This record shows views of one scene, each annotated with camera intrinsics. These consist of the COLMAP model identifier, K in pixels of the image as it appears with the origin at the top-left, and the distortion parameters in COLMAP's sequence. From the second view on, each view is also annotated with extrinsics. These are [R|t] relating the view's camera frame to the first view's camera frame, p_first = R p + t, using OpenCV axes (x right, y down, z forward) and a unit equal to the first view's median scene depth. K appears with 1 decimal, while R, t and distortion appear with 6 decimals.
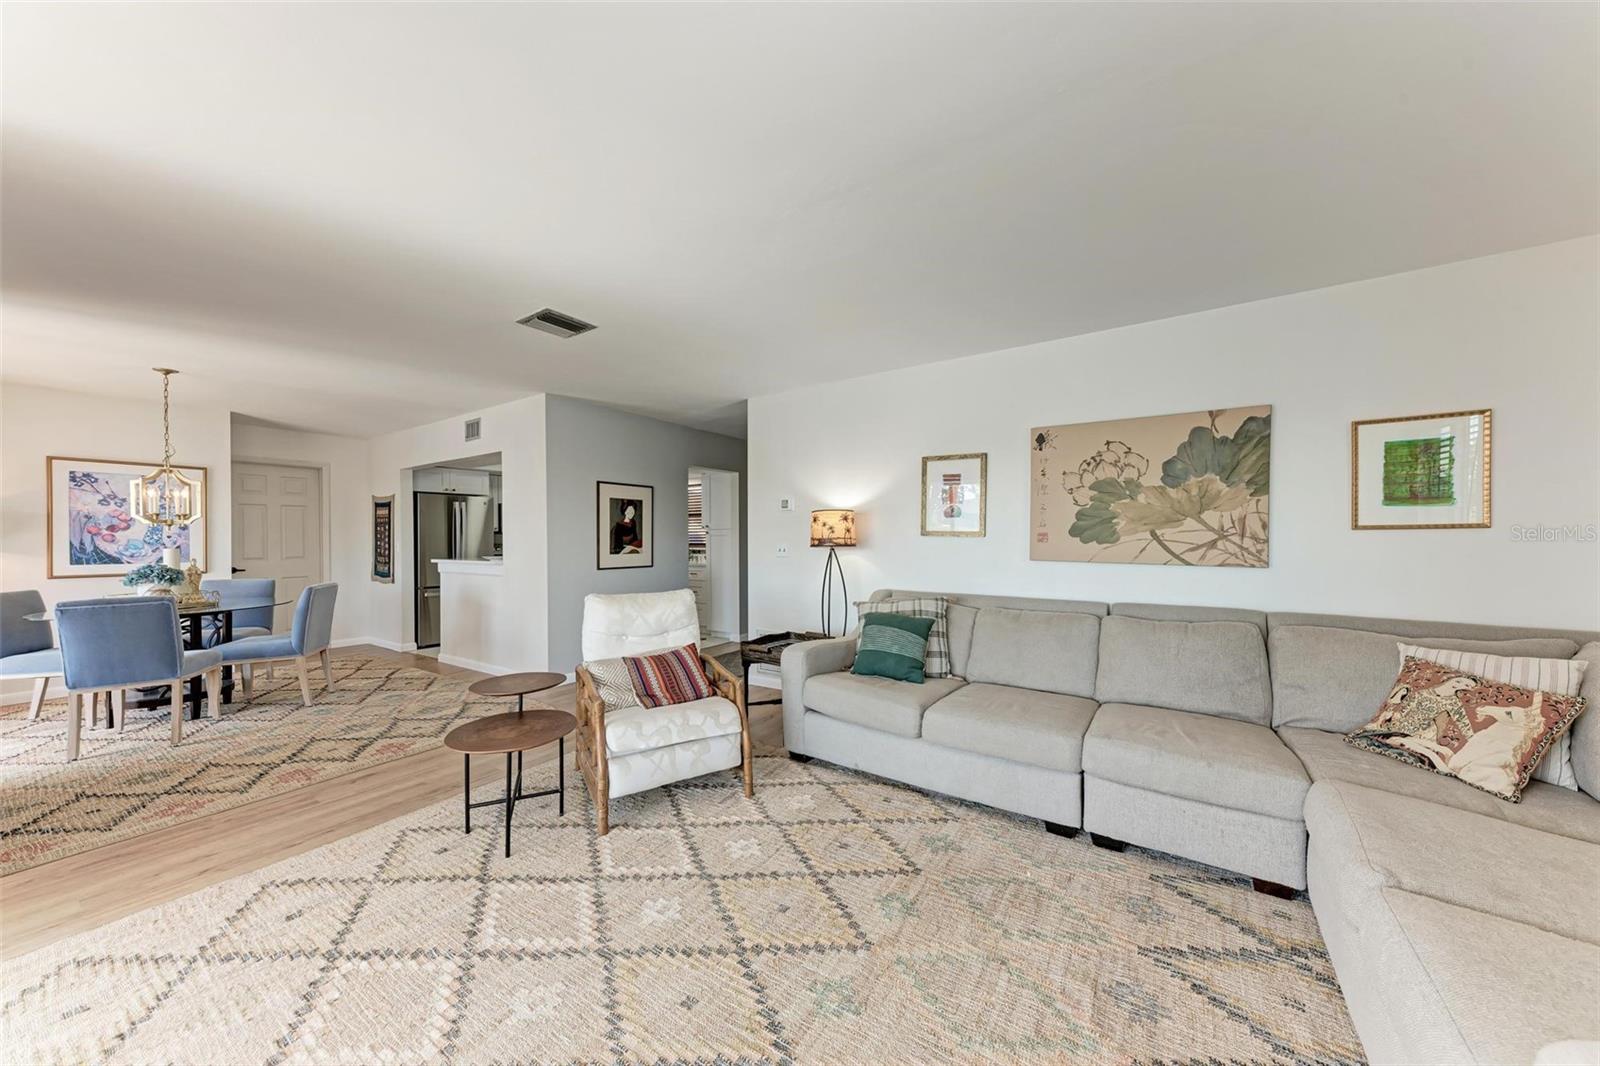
lens RADIAL K [[546.3, 0, 799.2], [0, 546.3, 536.9], [0, 0, 1]] dist [0.016213, -0.002886]
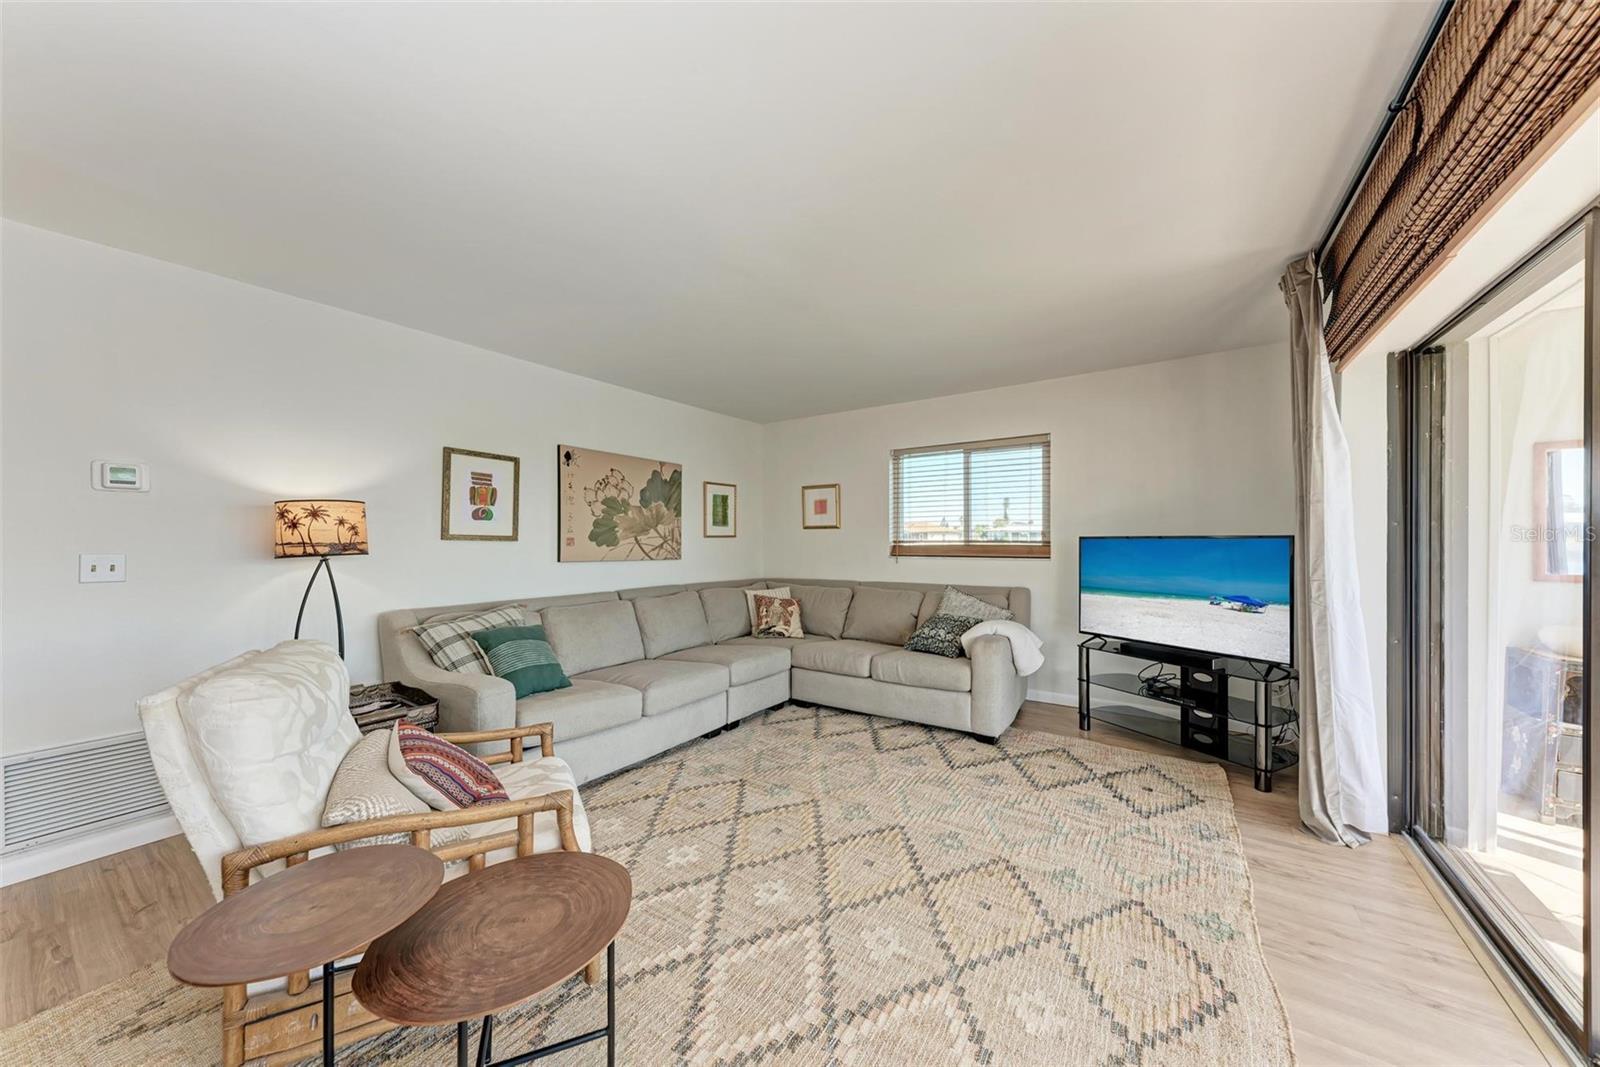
lens RADIAL K [[546.3, 0, 808.3], [0, 546.3, 539.9], [0, 0, 1]] dist [0.016213, -0.002886]
pose [[-0.001217, 0.004549, 0.999989, -0.875475], [0.002625, 0.999986, -0.004545, 0.004383], [-0.999996, 0.002620, -0.001229, 0.620987]]
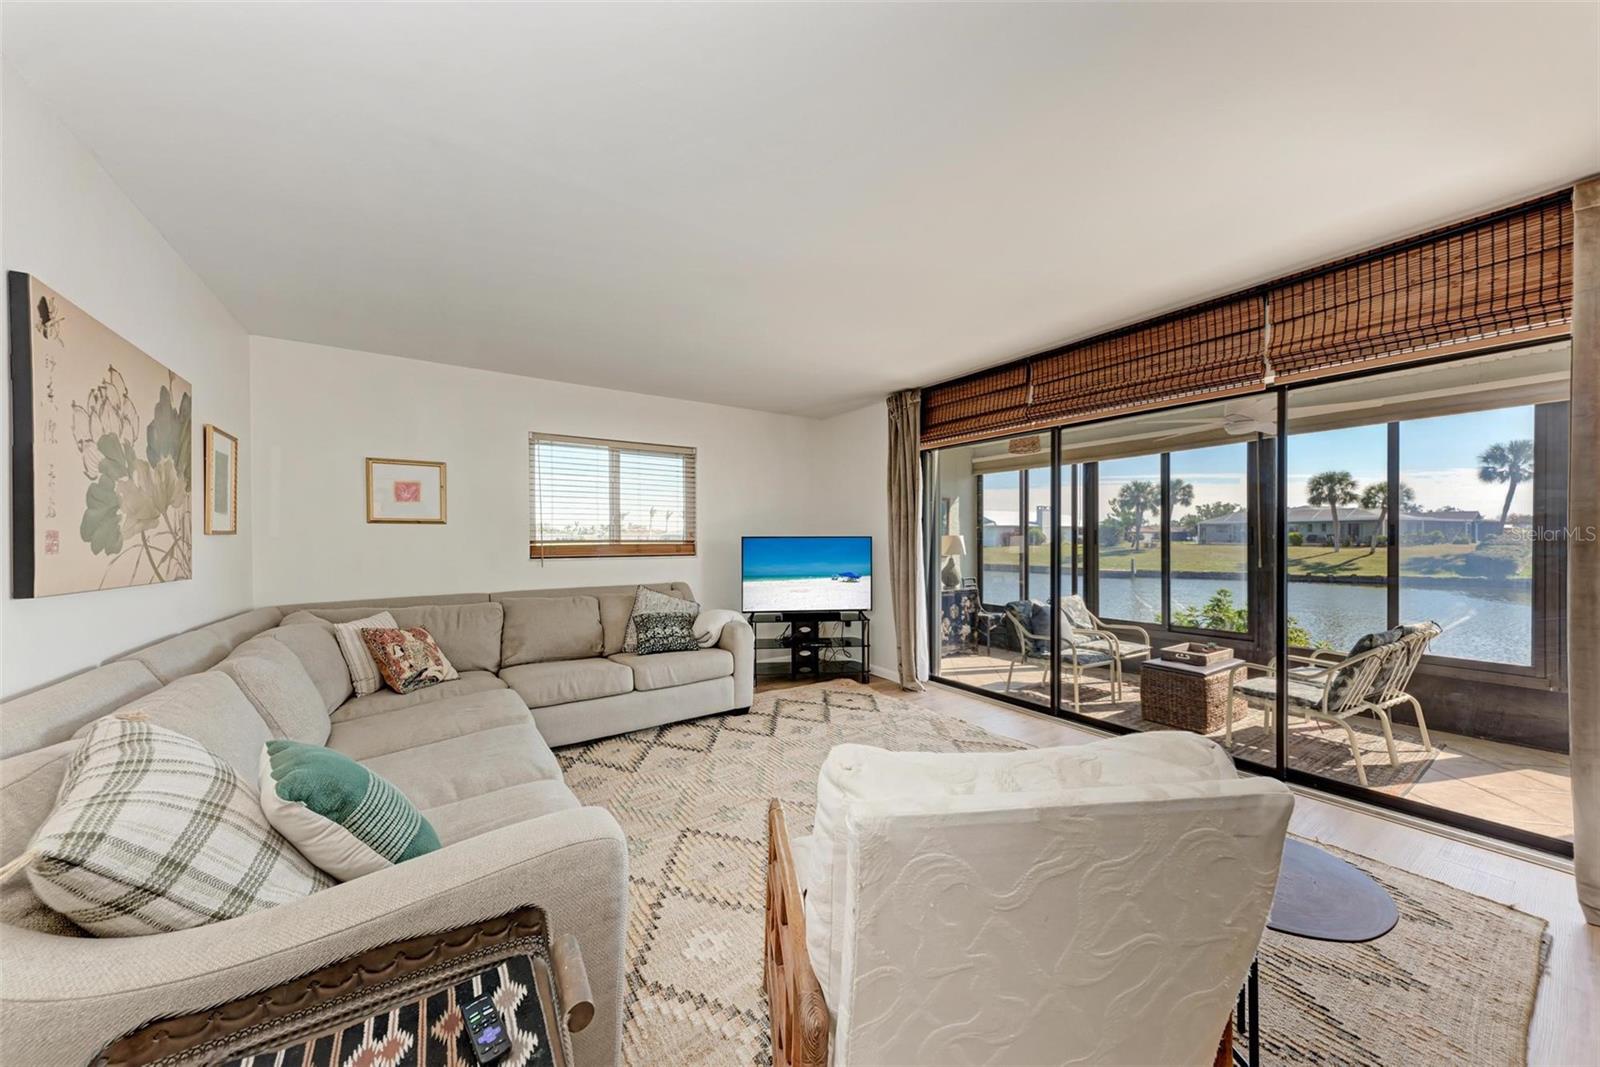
lens RADIAL K [[546.3, 0, 801.1], [0, 546.3, 537.1], [0, 0, 1]] dist [0.016213, -0.002886]
pose [[-0.928864, 0.008592, 0.370321, -0.326265], [0.006844, 0.999958, -0.006034, 0.004523], [-0.370357, -0.003070, -0.928884, 1.471634]]
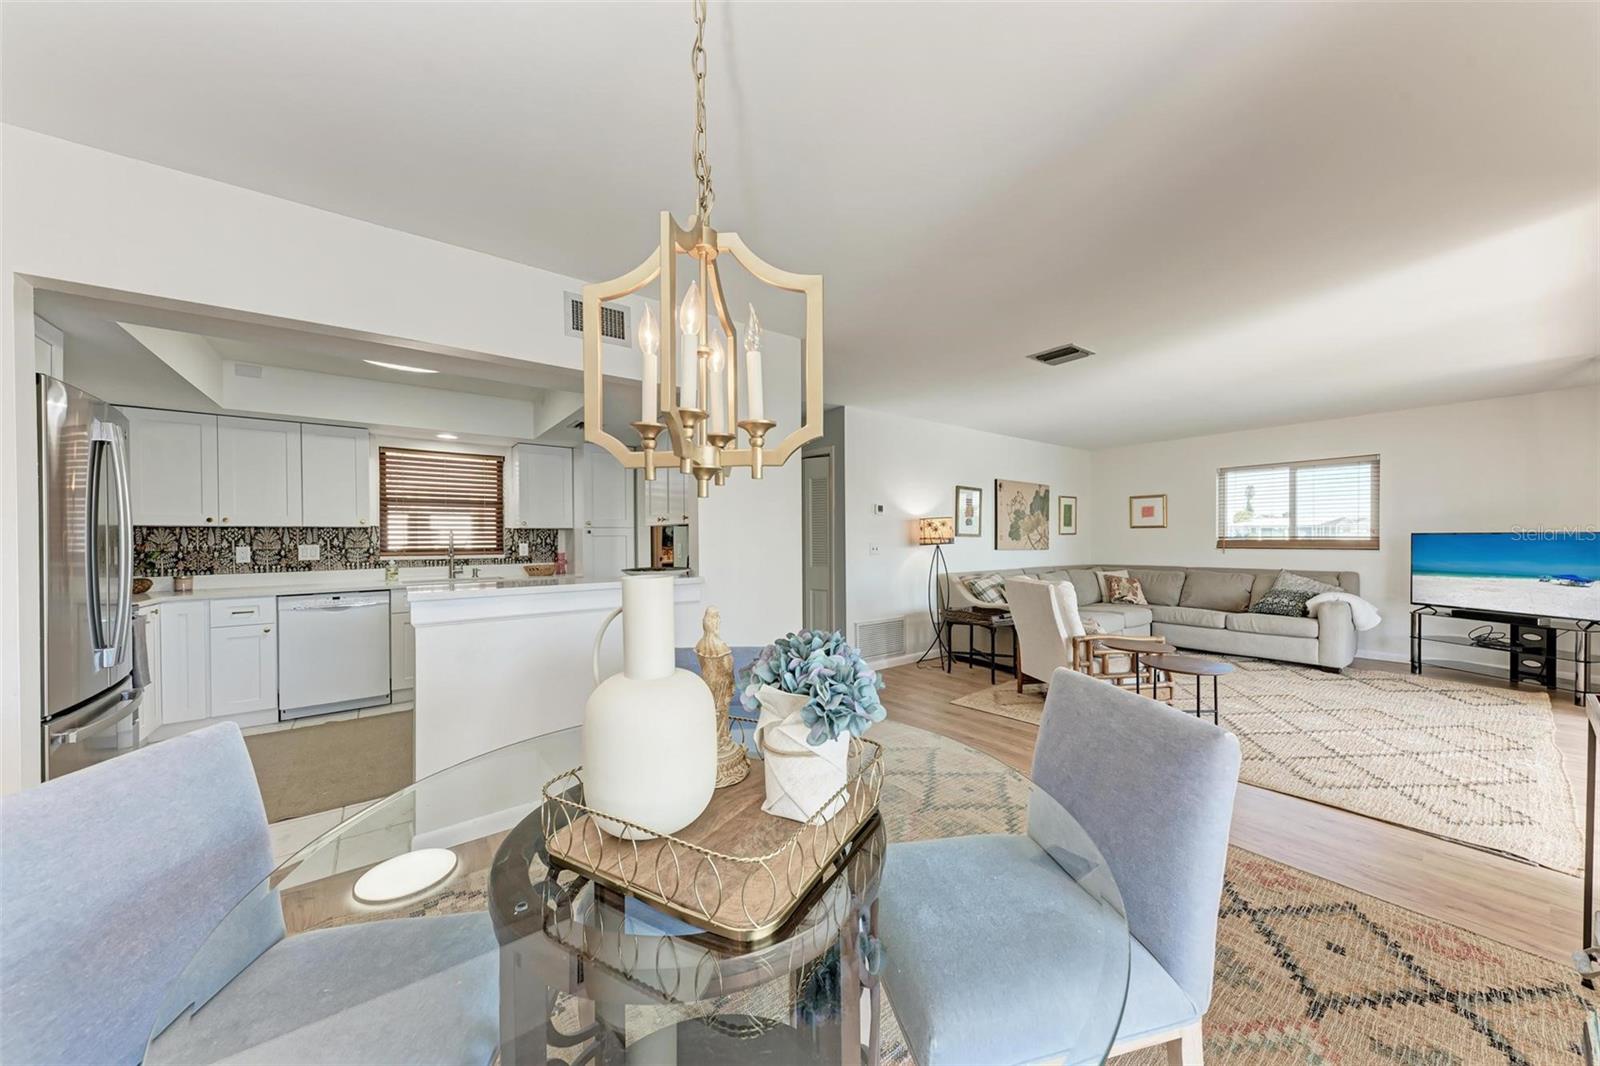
lens RADIAL K [[546.3, 0, 808.7], [0, 546.3, 543.4], [0, 0, 1]] dist [0.016213, -0.002886]
pose [[0.316952, -0.006424, 0.948420, -1.925243], [0.002382, 0.999979, 0.005977, 0.009600], [-0.948438, 0.000364, 0.316961, 1.277465]]
